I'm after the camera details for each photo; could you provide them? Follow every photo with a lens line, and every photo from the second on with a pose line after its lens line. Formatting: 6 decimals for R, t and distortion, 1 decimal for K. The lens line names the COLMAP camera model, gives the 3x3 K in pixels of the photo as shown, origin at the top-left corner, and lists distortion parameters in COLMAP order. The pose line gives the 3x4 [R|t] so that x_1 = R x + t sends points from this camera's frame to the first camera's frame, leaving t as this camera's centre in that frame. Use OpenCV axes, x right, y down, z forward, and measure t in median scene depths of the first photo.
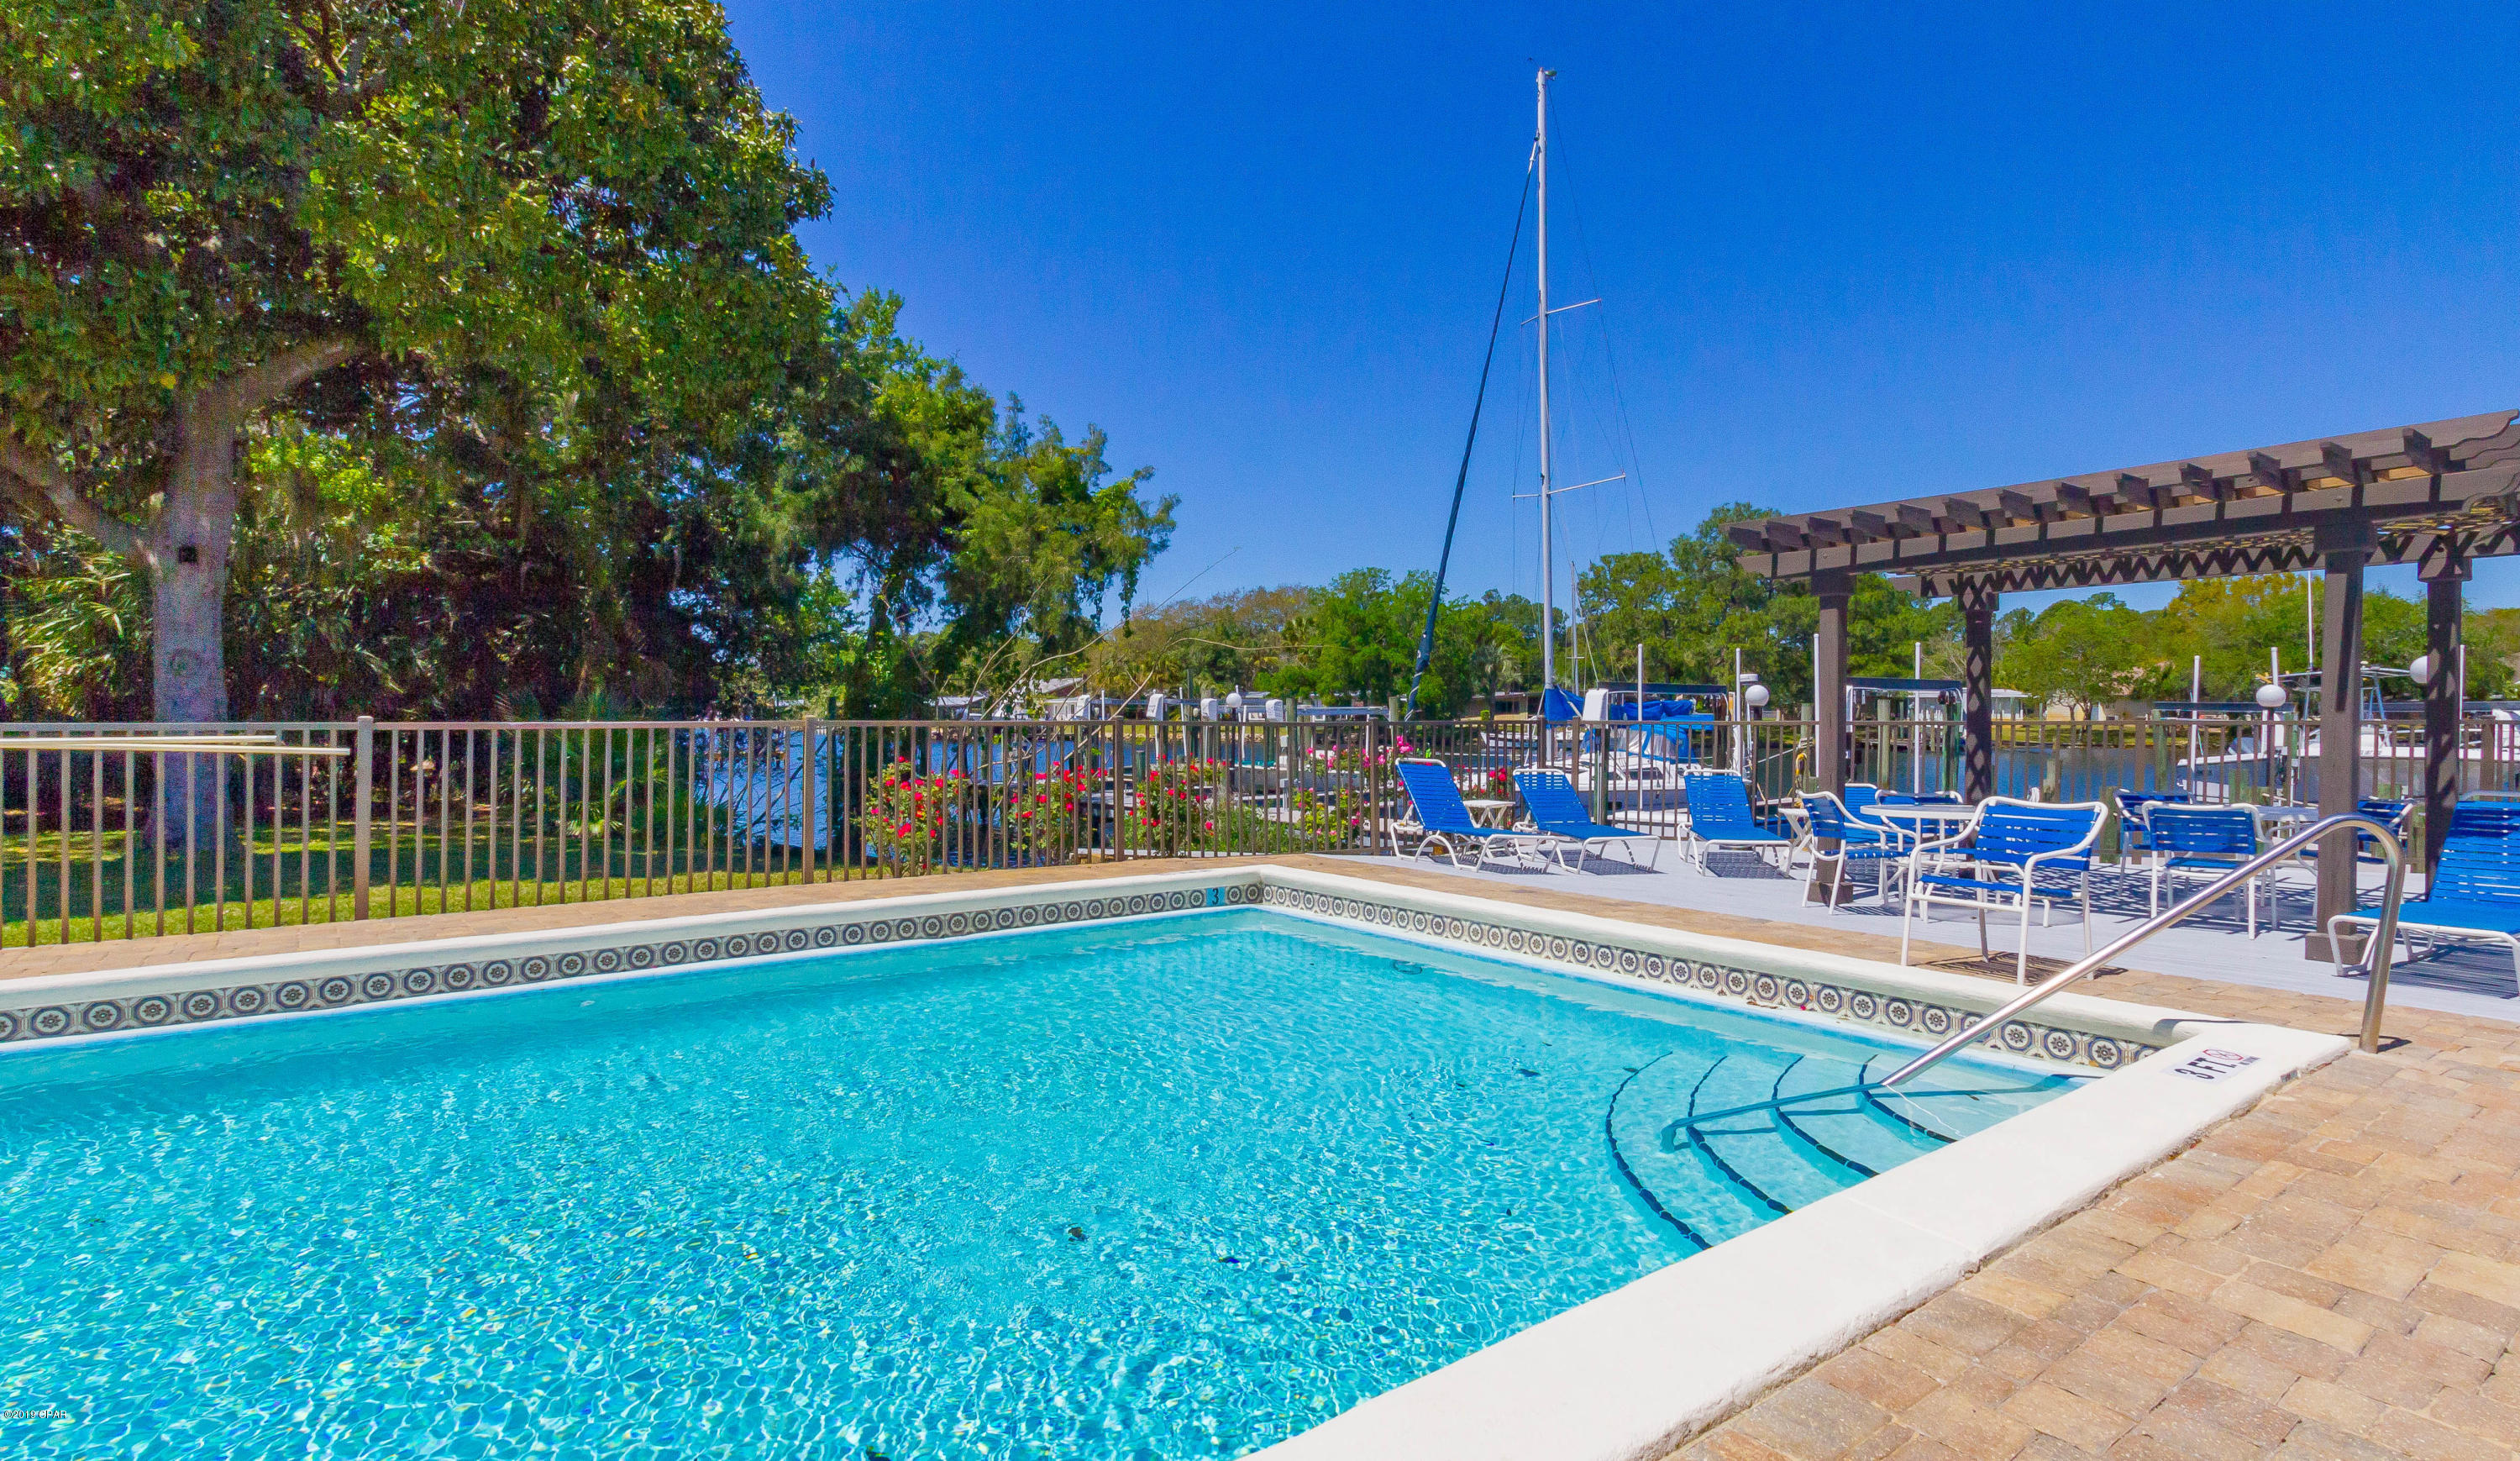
lens RADIAL K [[1322.7, 0, 1260.0], [0, 1322.7, 730.5], [0, 0, 1]] dist [-0.002670, -0.000488]
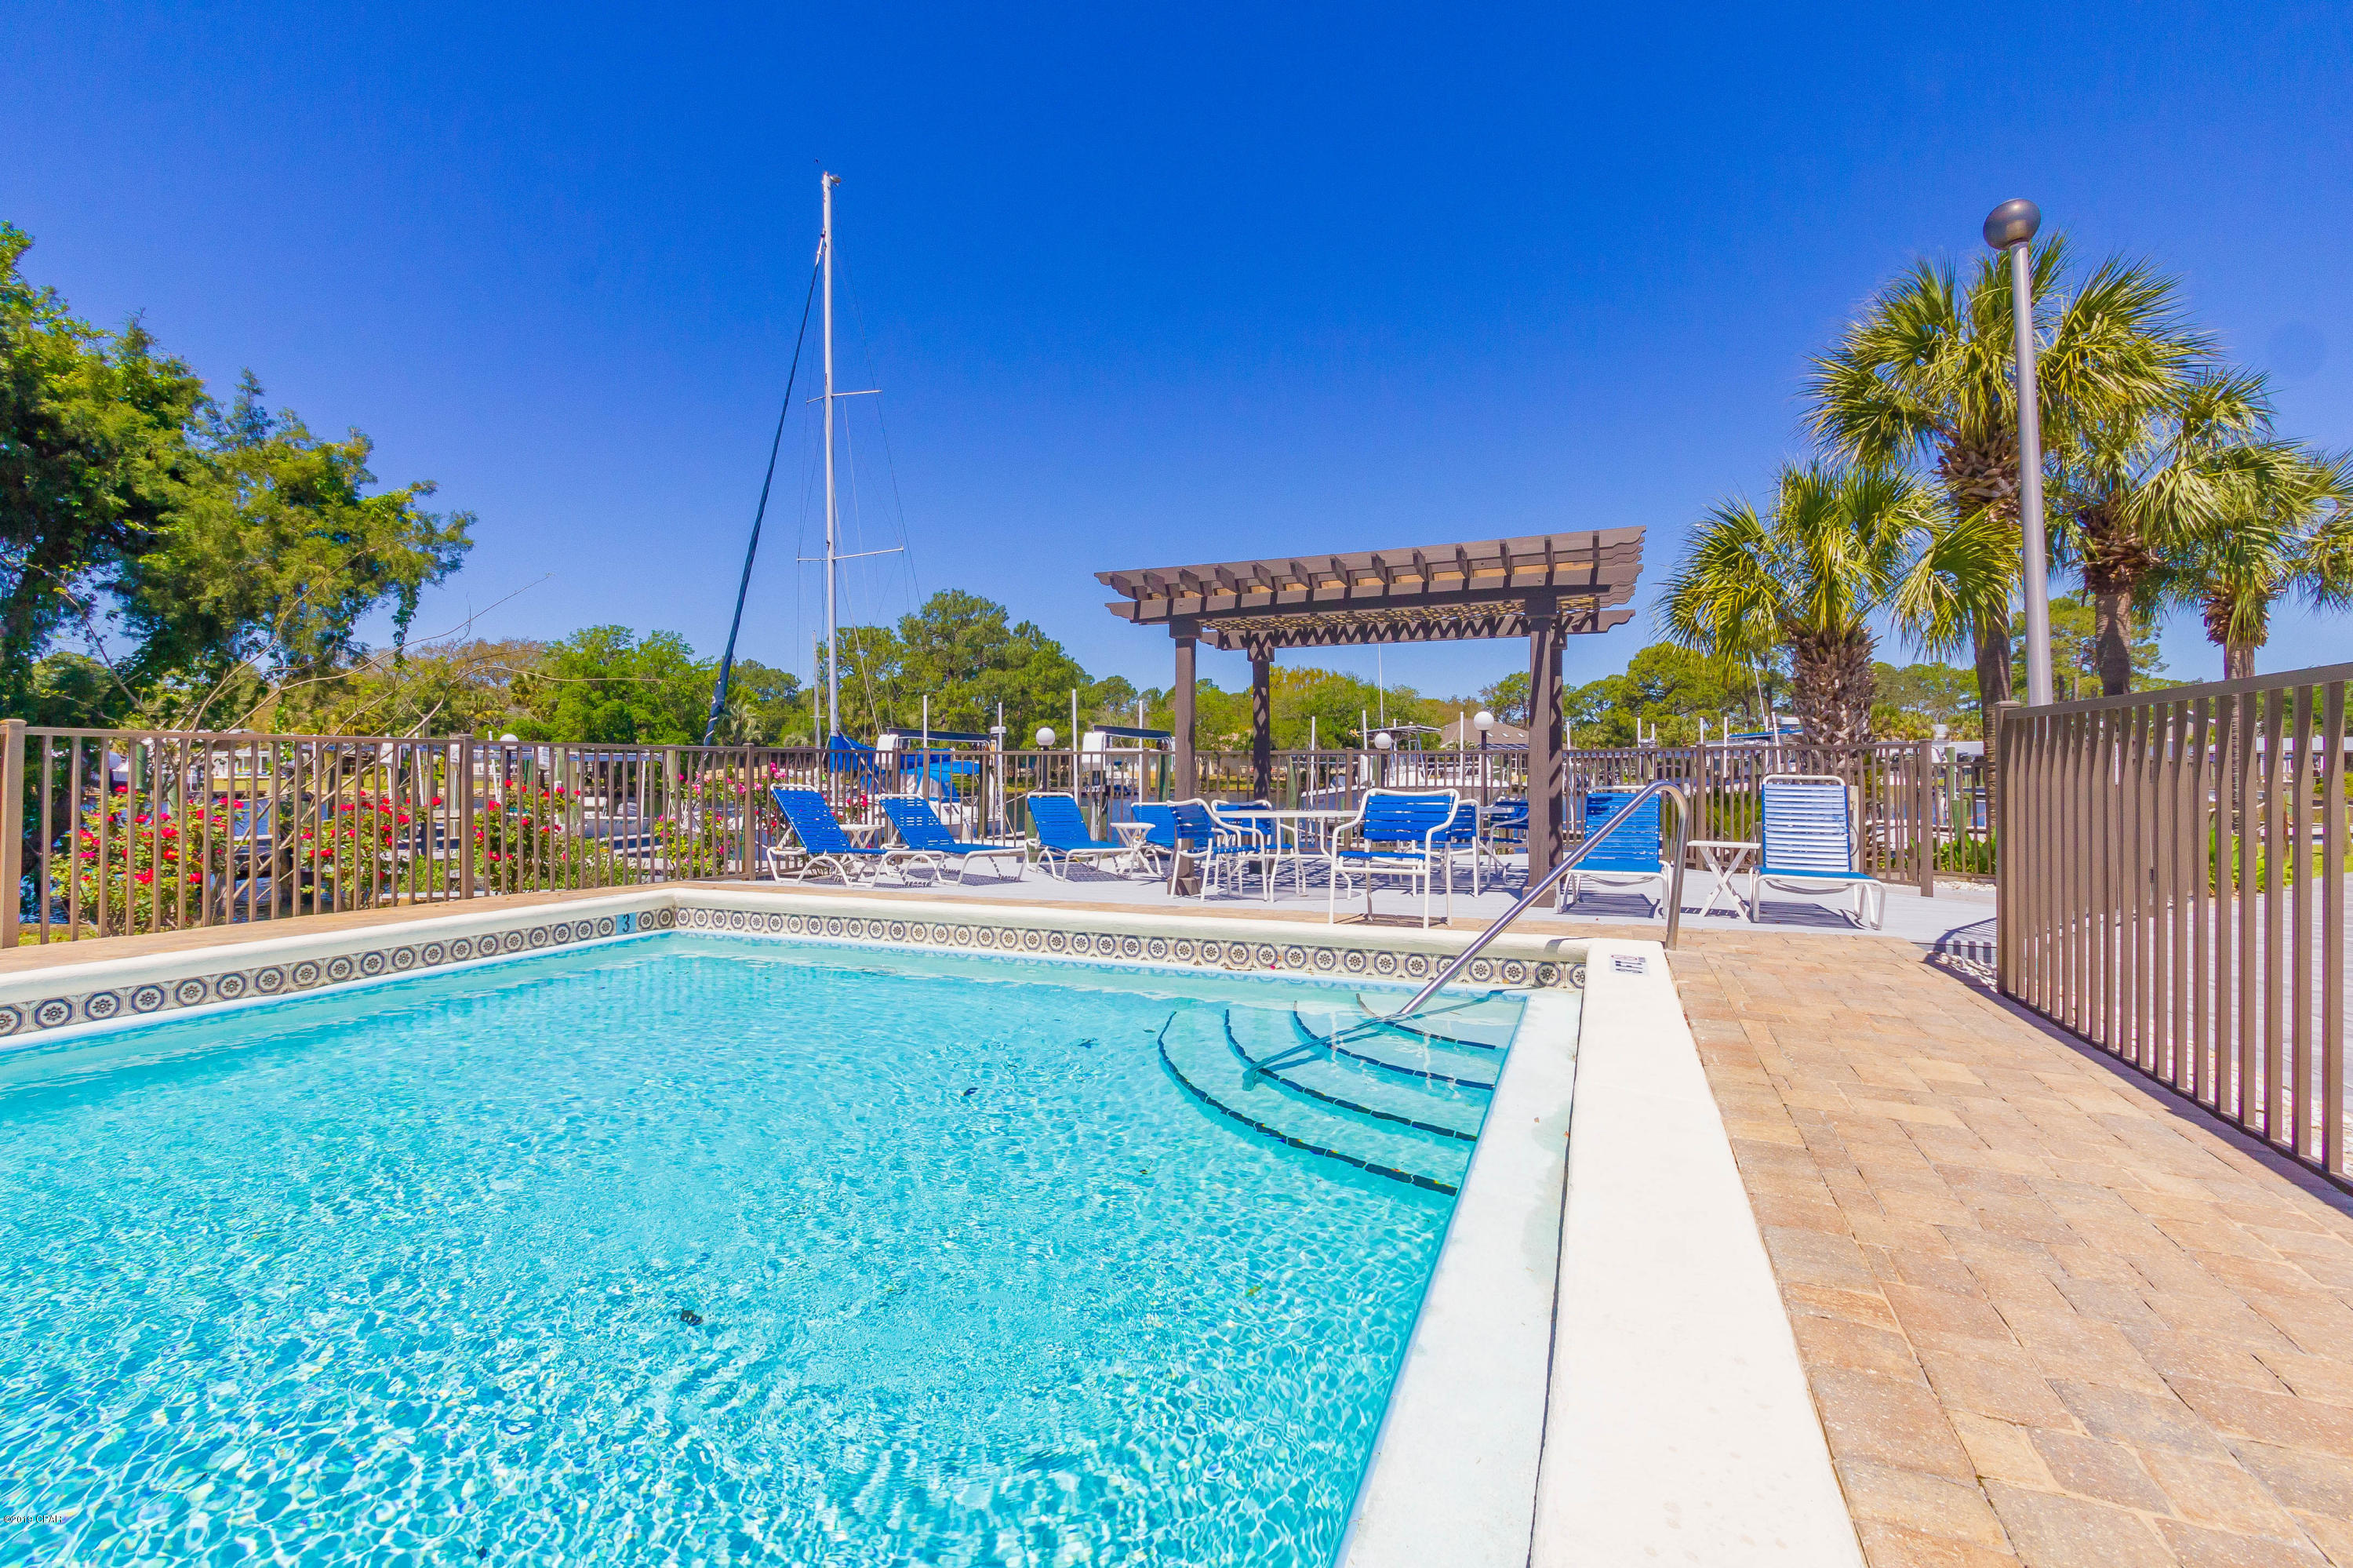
lens RADIAL K [[1162.5, 0, 1196.3], [0, 1162.5, 763.6], [0, 0, 1]] dist [-0.023397, 0.020349]
pose [[0.852005, 0.000087, 0.523533, -0.083686], [0.008179, 0.999876, -0.013476, 0.020058], [-0.523469, 0.015764, 0.851899, 0.073796]]
